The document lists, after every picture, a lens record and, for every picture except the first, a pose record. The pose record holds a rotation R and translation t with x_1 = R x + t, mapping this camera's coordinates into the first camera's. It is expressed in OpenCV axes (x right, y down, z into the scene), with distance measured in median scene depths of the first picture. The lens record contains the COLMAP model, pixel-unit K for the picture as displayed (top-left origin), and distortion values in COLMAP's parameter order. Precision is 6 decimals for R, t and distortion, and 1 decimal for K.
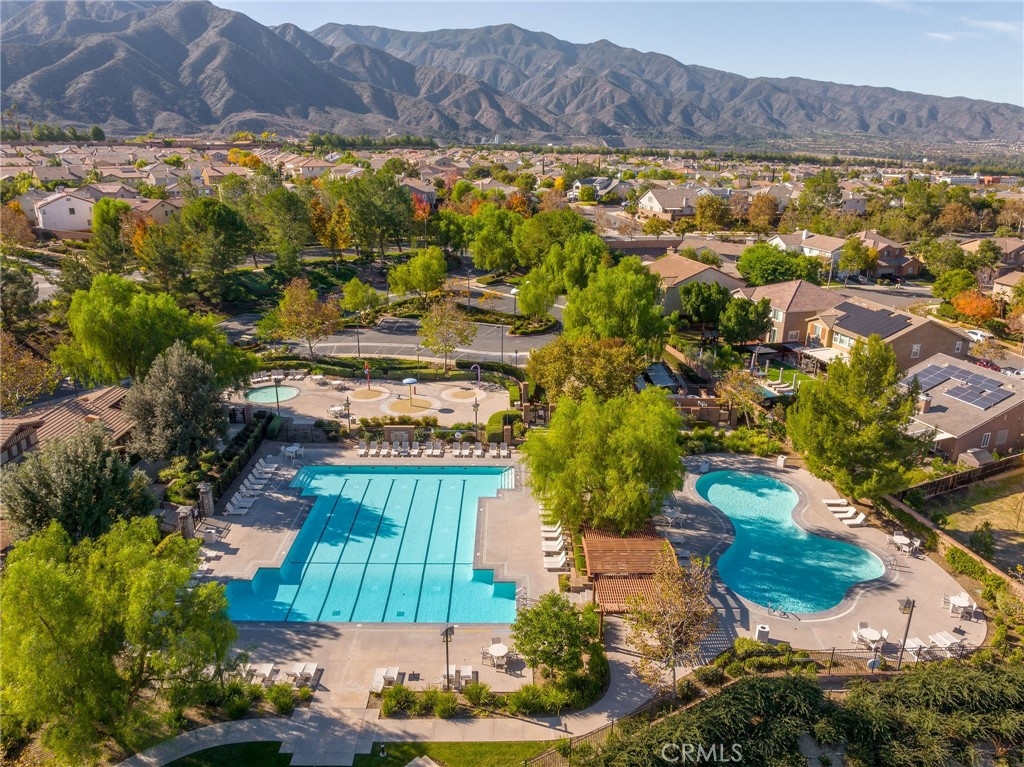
lens RADIAL K [[726.6, 0, 512.0], [0, 726.6, 383.5], [0, 0, 1]] dist [-0.058239, 0.032549]
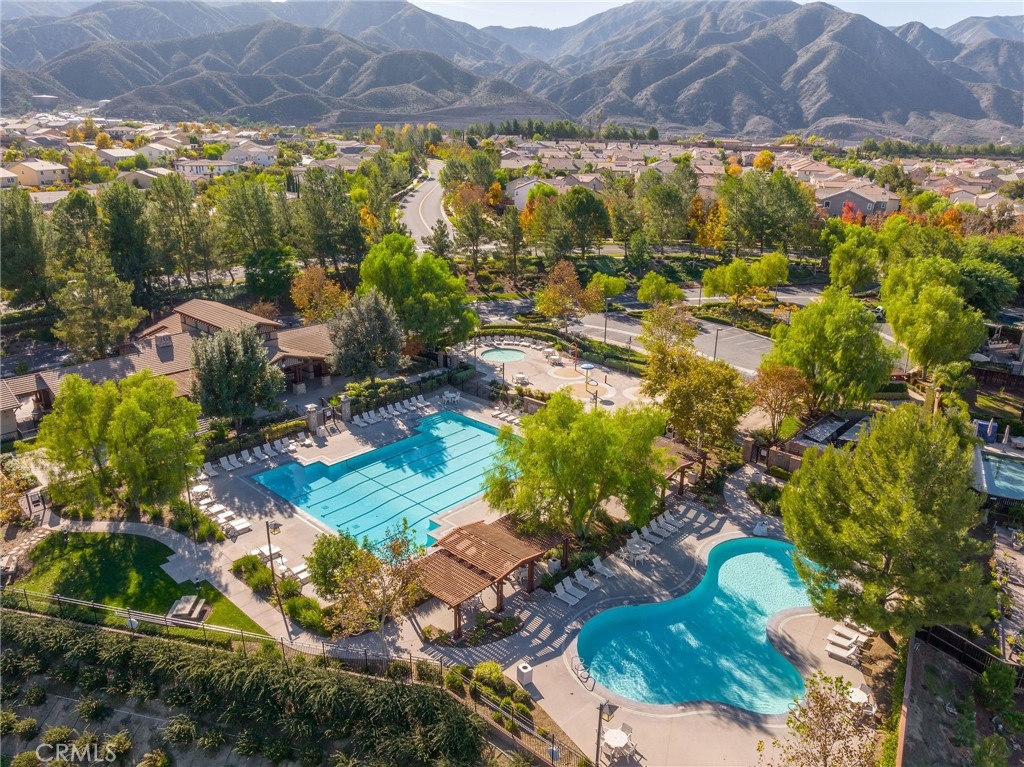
lens RADIAL K [[726.6, 0, 512.0], [0, 726.6, 383.5], [0, 0, 1]] dist [-0.058239, 0.032549]
pose [[0.728853, 0.223798, -0.647060, 0.207275], [-0.227630, 0.970516, 0.079268, -0.017134], [0.645723, 0.089515, 0.758307, 0.068746]]
